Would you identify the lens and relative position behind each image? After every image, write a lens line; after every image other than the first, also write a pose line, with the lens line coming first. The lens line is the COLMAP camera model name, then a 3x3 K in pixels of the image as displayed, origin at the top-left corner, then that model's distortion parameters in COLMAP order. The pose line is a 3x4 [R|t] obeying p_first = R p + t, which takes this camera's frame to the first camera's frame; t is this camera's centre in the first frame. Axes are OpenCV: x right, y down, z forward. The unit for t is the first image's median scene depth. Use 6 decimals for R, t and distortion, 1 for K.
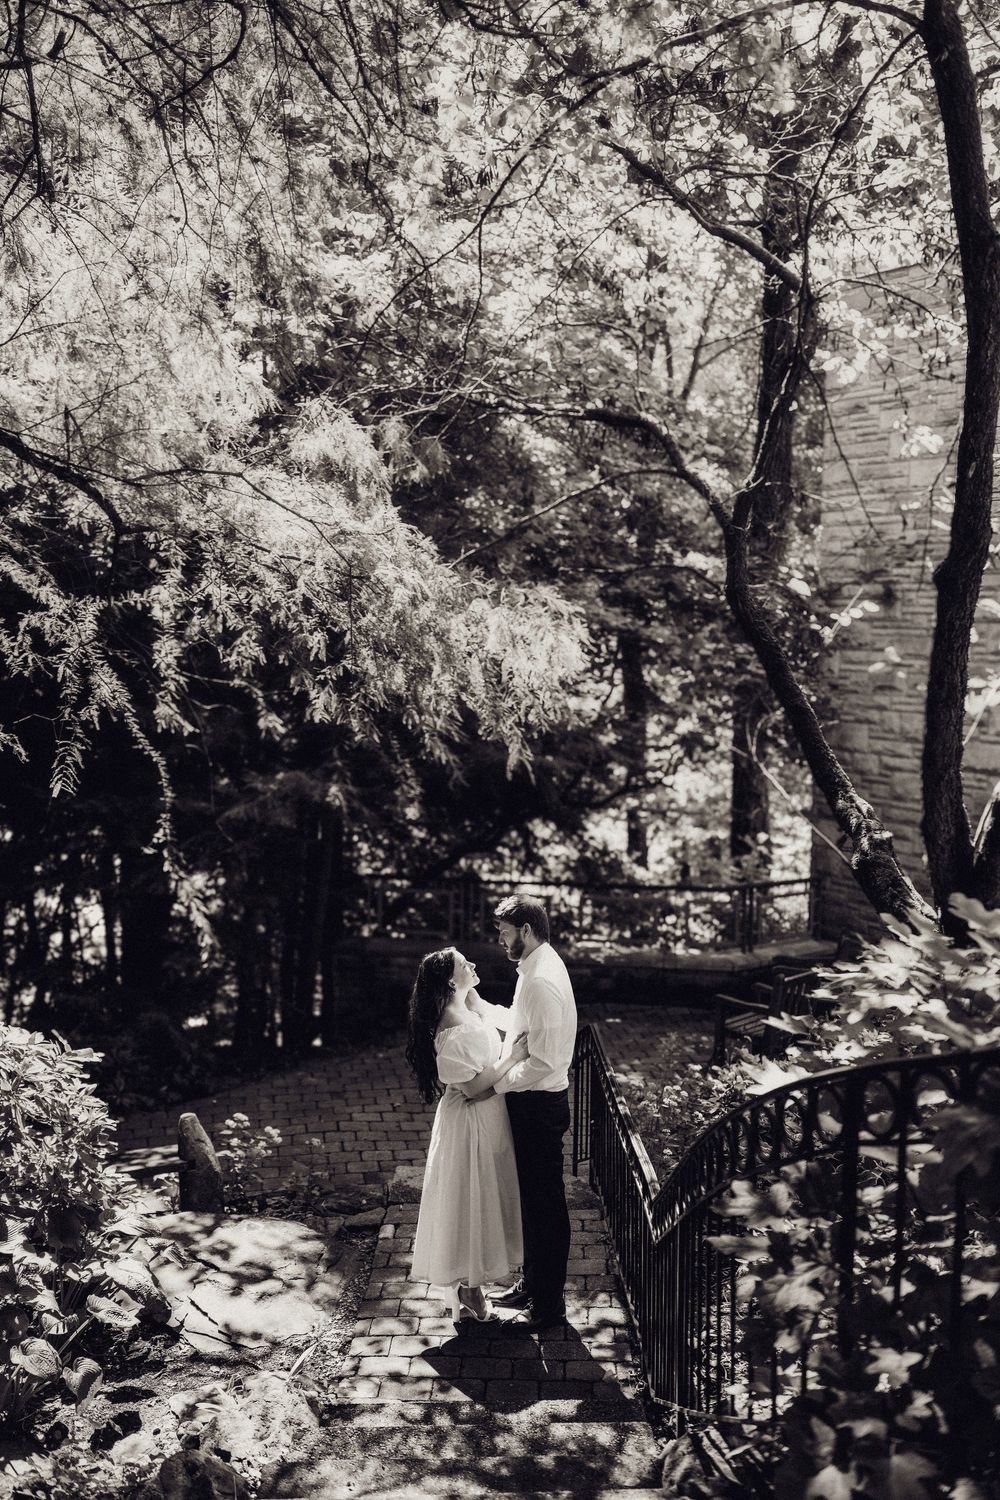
lens RADIAL K [[1282.3, 0, 500.2], [0, 1282.3, 732.7], [0, 0, 1]] dist [0.007228, -0.018371]
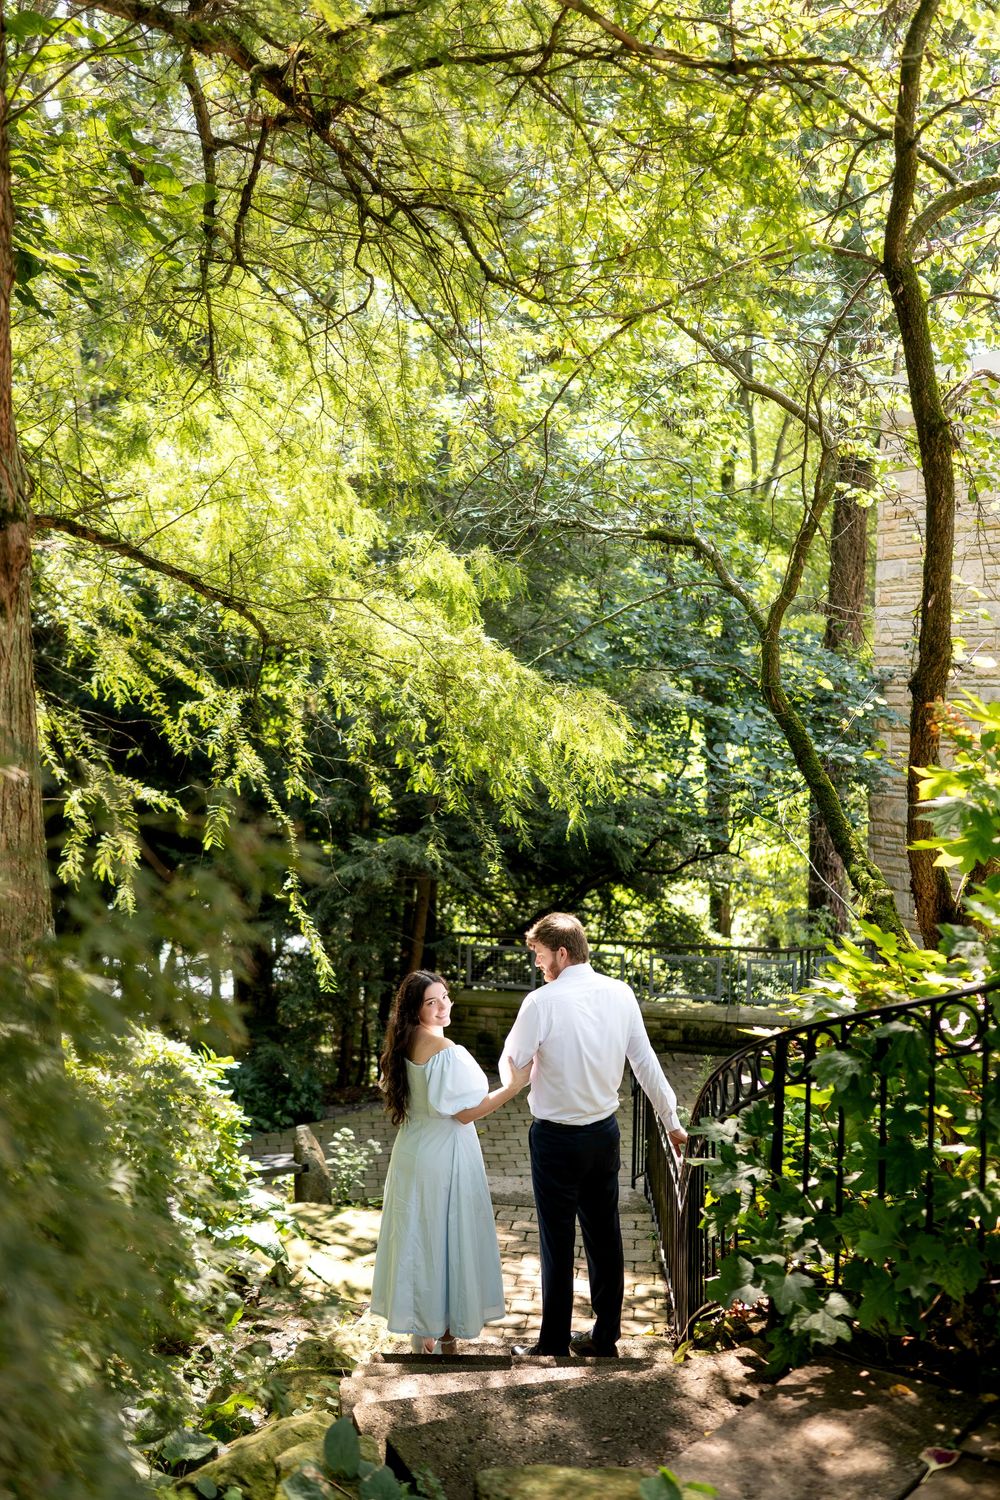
lens RADIAL K [[1283.1, 0, 504.1], [0, 1283.1, 735.3], [0, 0, 1]] dist [-0.014115, 0.007625]
pose [[0.997393, 0.007613, -0.071763, 0.025542], [-0.011494, 0.998484, -0.053833, 0.001463], [0.071244, 0.054518, 0.995968, -0.205182]]
